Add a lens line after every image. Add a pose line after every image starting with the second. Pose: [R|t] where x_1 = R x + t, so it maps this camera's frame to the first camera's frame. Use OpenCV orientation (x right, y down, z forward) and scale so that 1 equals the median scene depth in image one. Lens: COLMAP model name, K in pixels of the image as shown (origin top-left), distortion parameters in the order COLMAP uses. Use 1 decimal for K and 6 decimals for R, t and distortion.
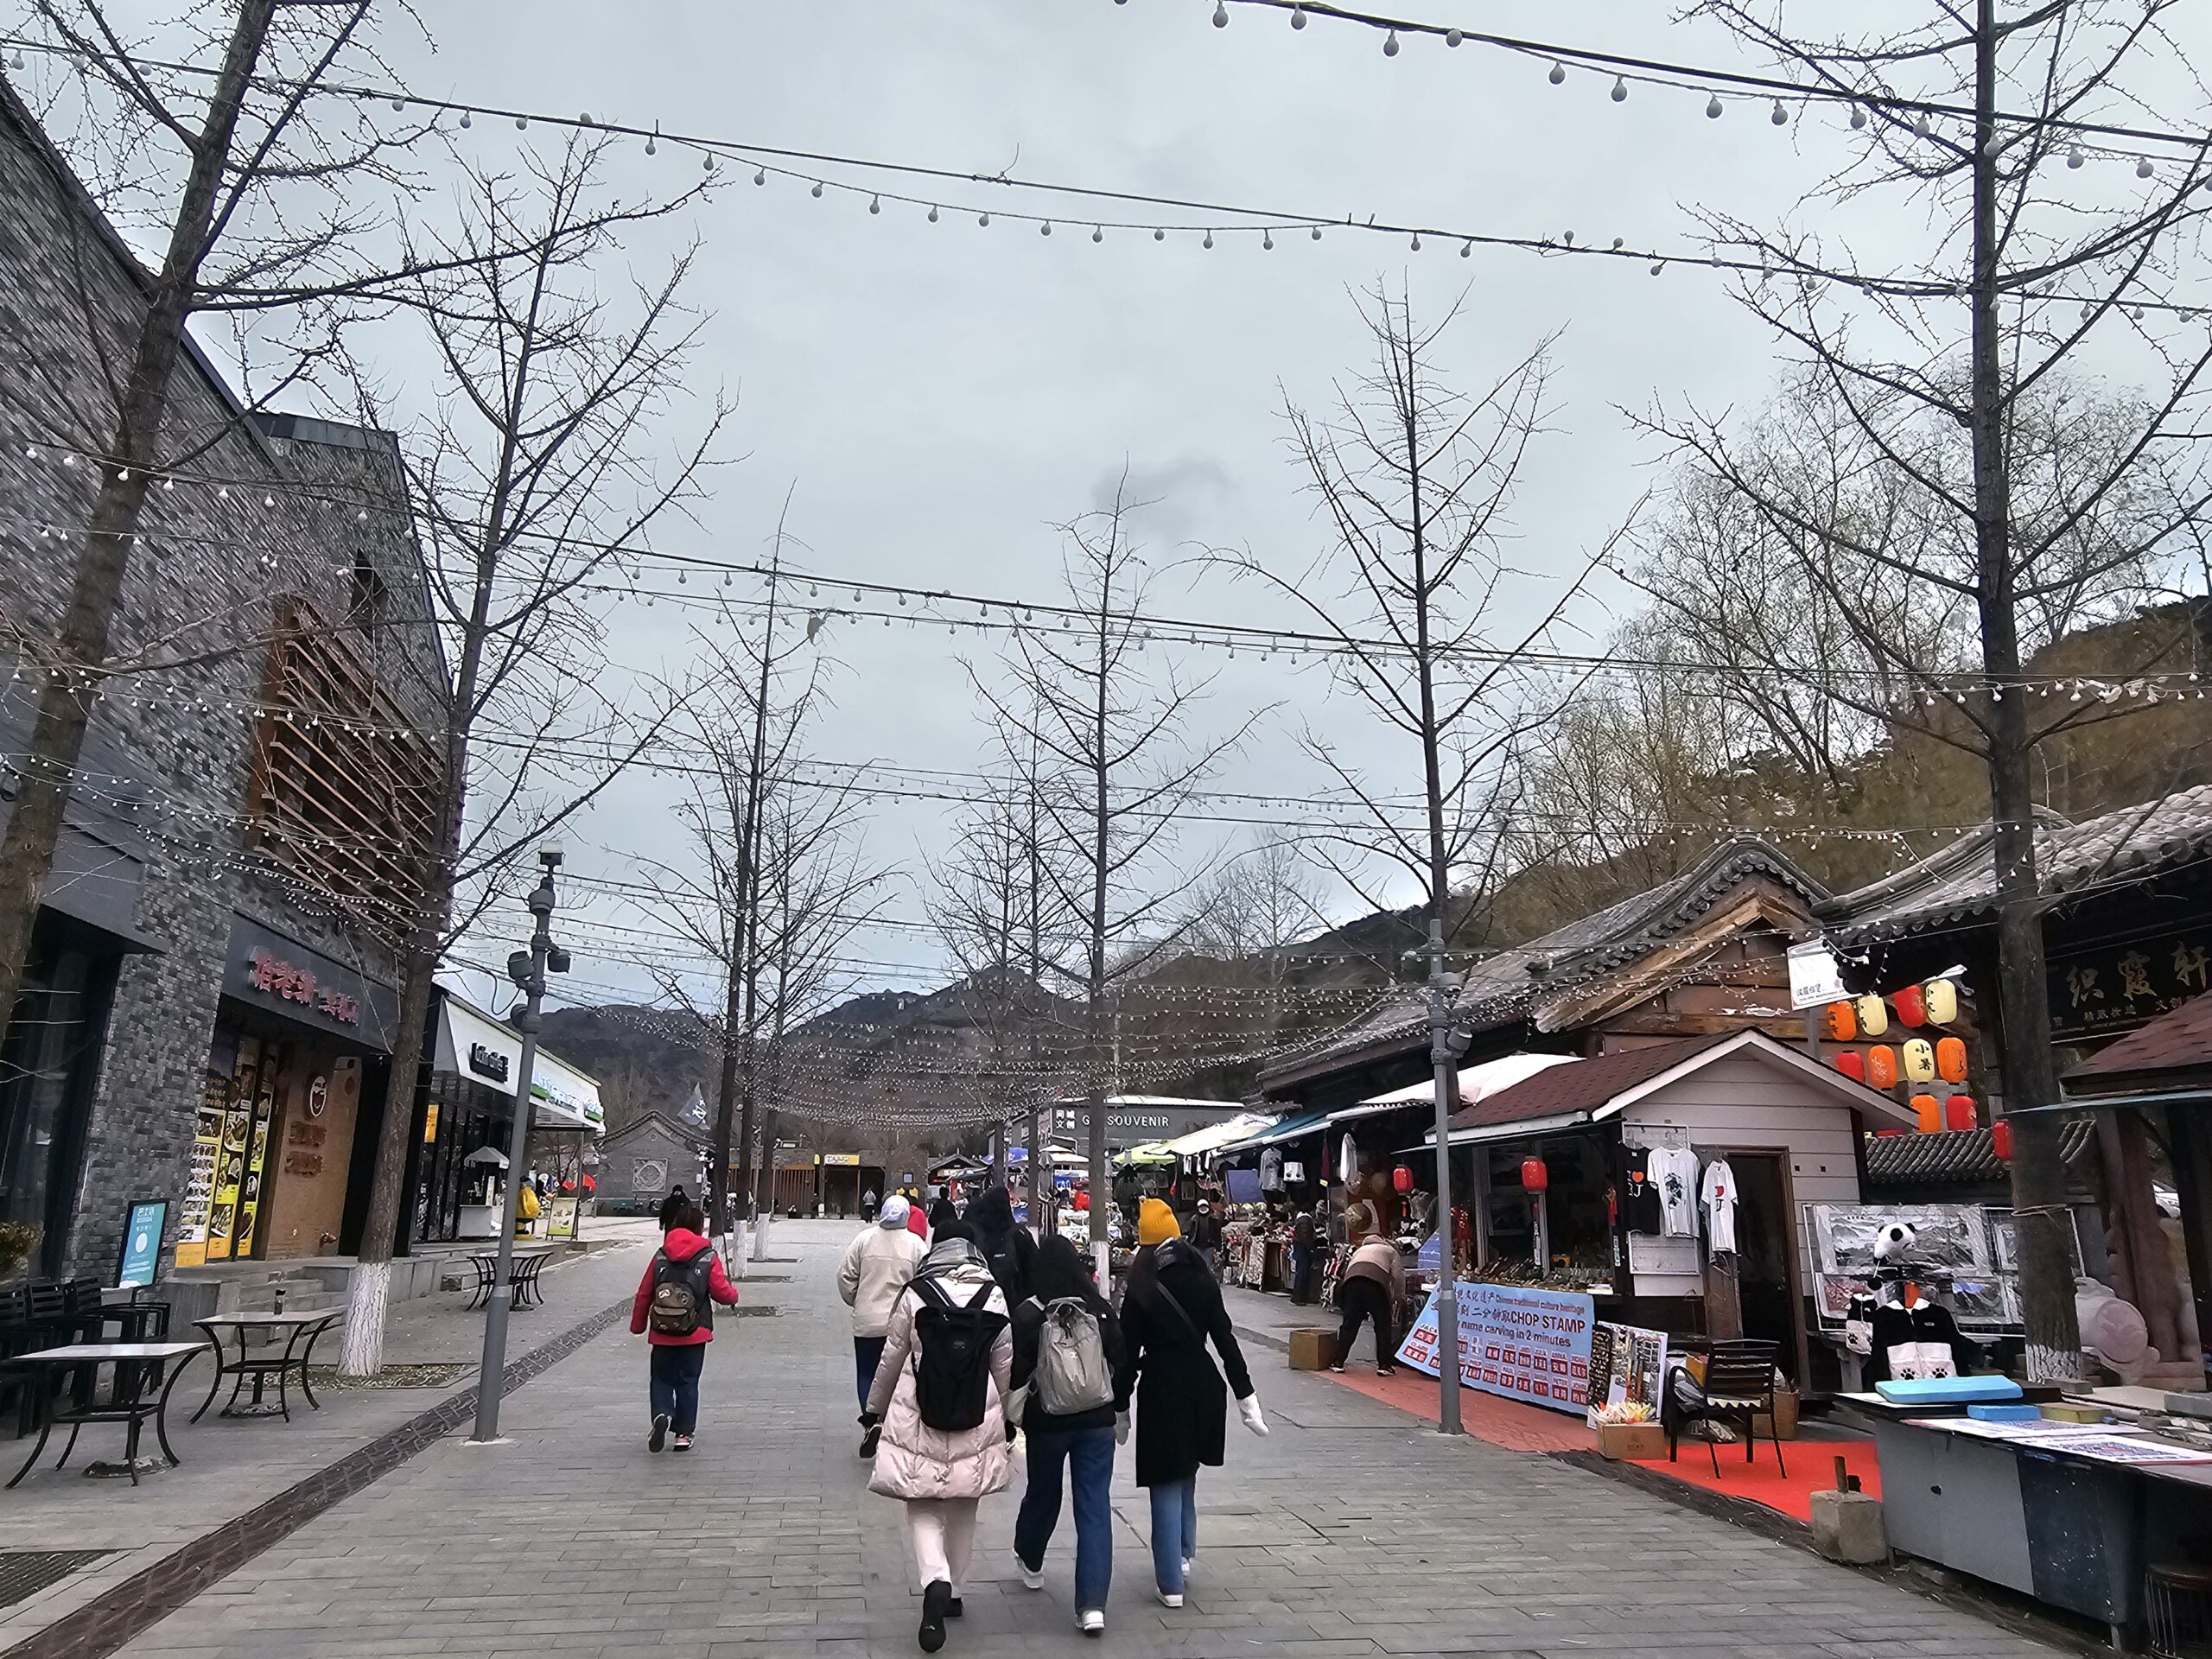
lens RADIAL K [[1463.3, 0, 1092.3], [0, 1463.3, 864.0], [0, 0, 1]] dist [-0.002366, -0.001245]
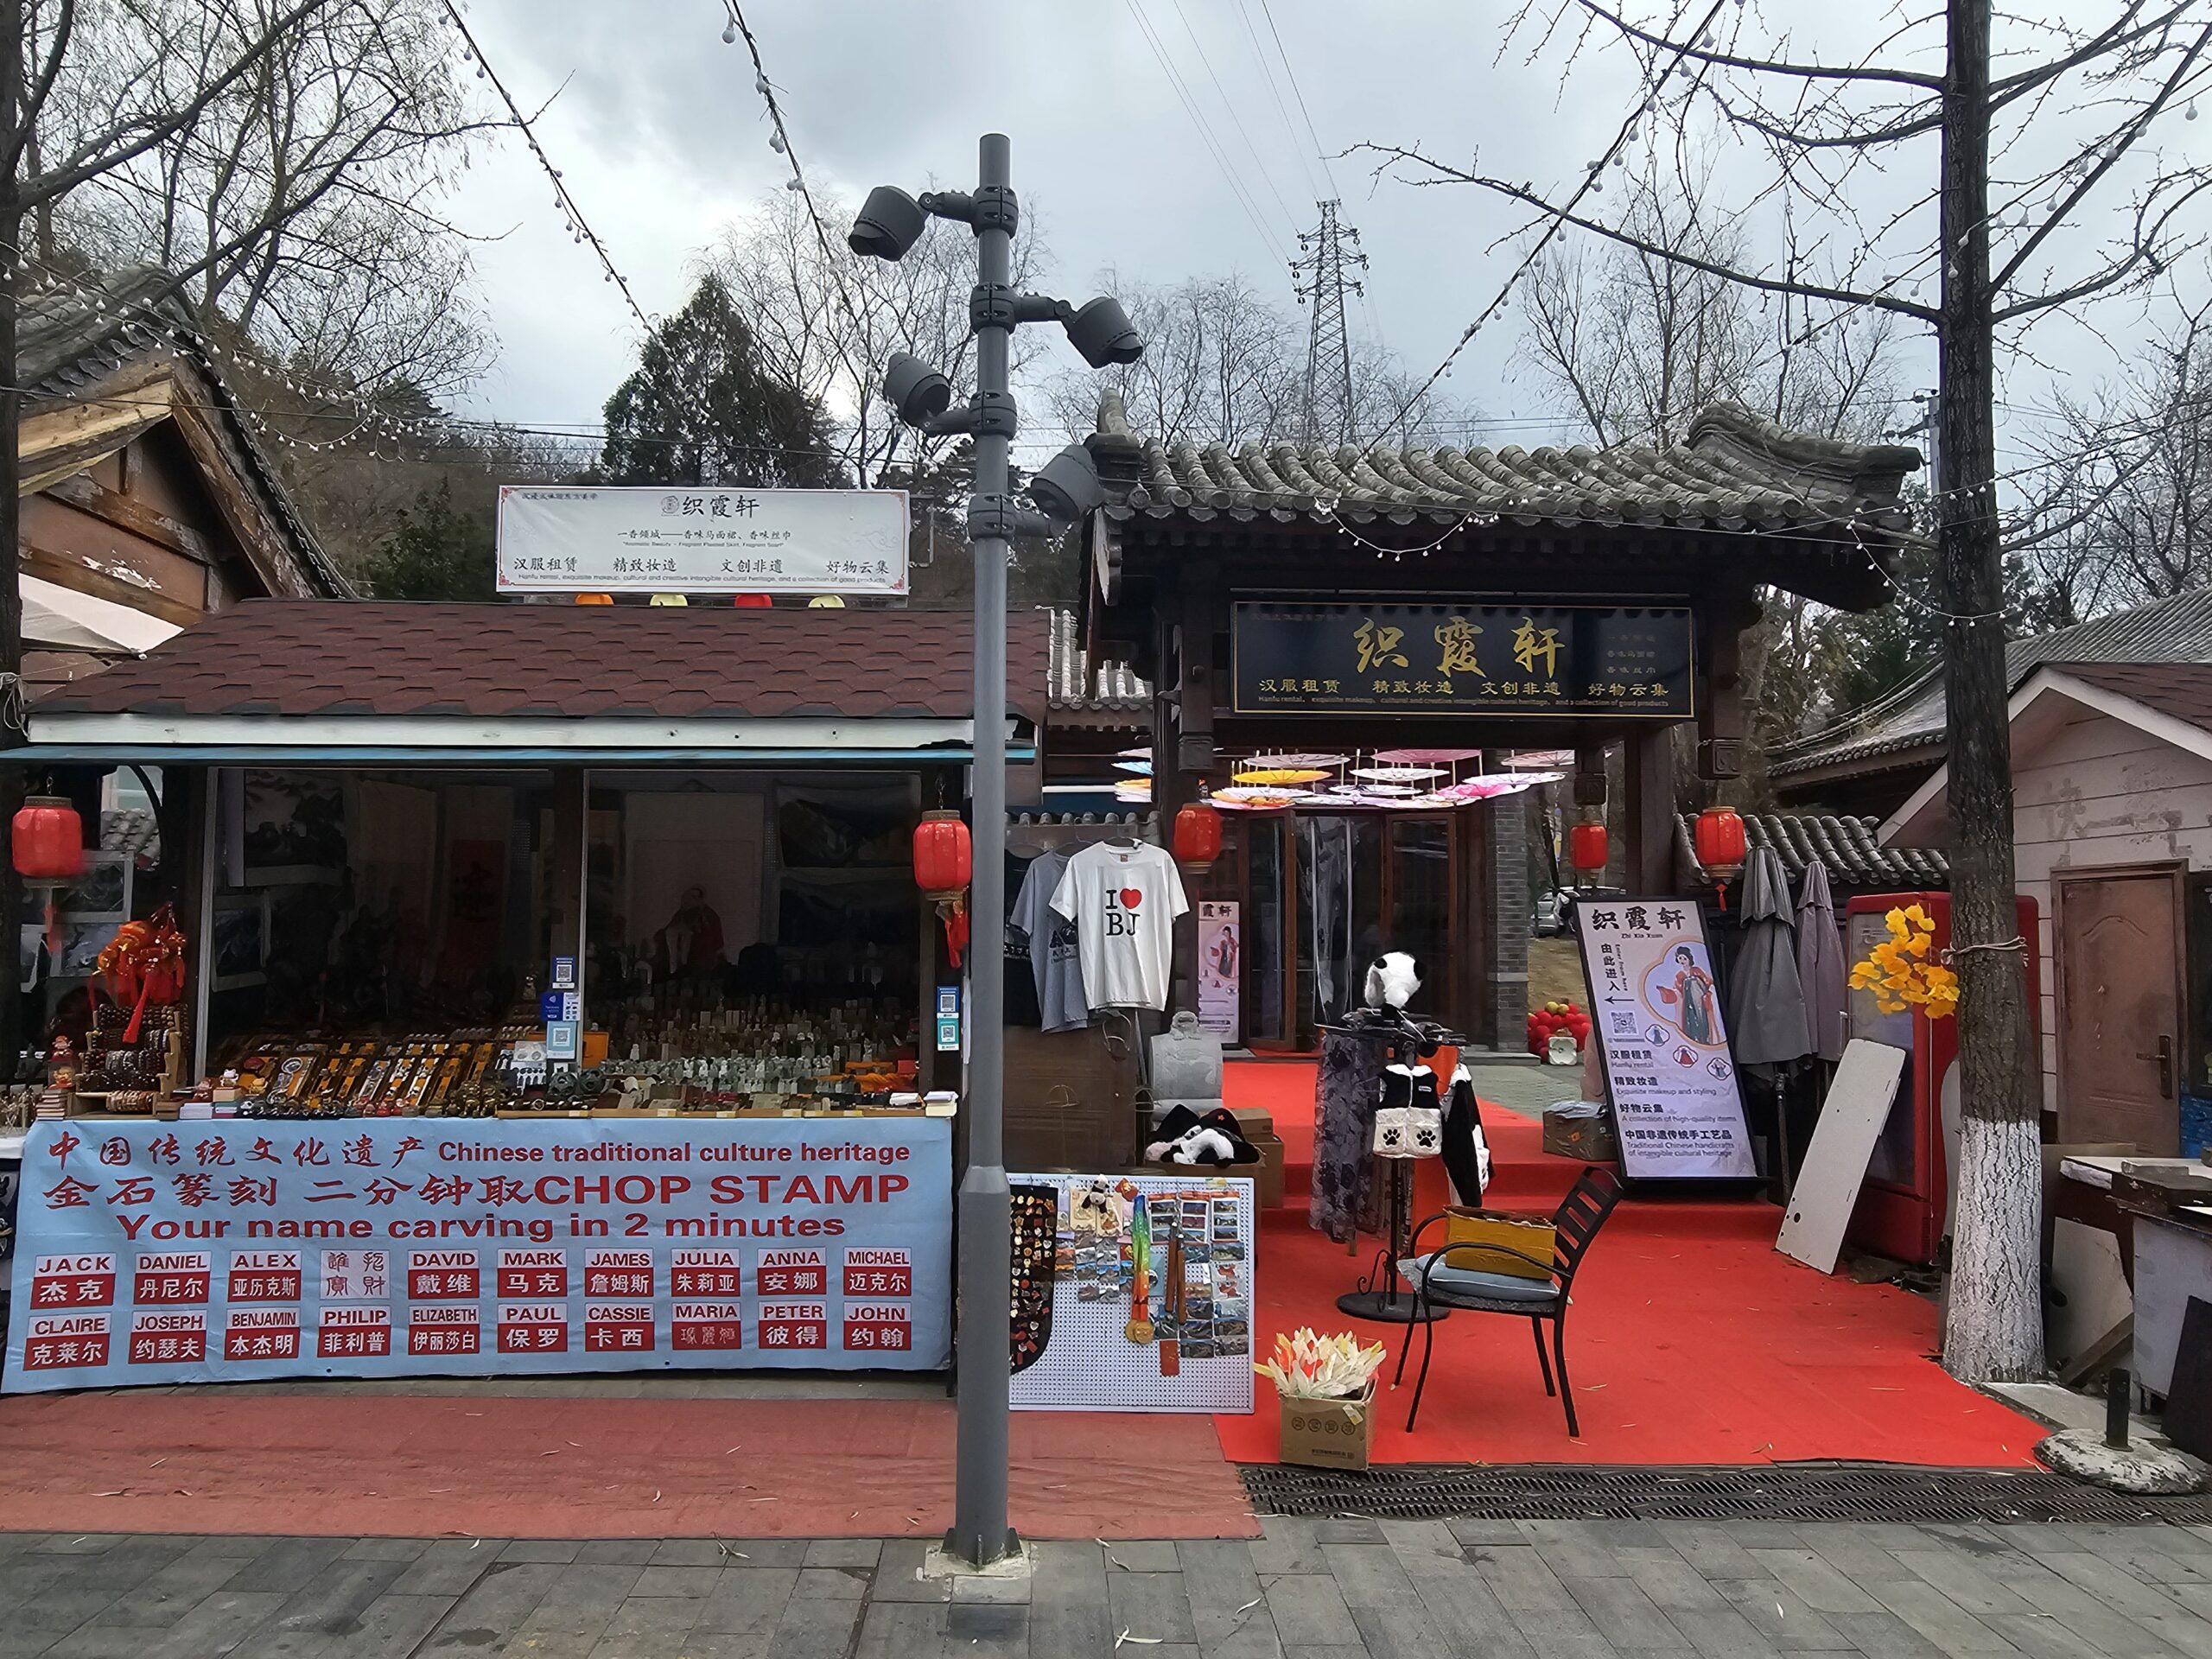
lens RADIAL K [[1463.3, 0, 1092.3], [0, 1463.3, 864.0], [0, 0, 1]] dist [-0.002366, -0.001245]
pose [[0.148680, 0.026680, 0.988525, -0.112054], [-0.237651, 0.971304, 0.009529, 0.224145], [-0.959904, -0.236340, 0.150754, 1.000318]]
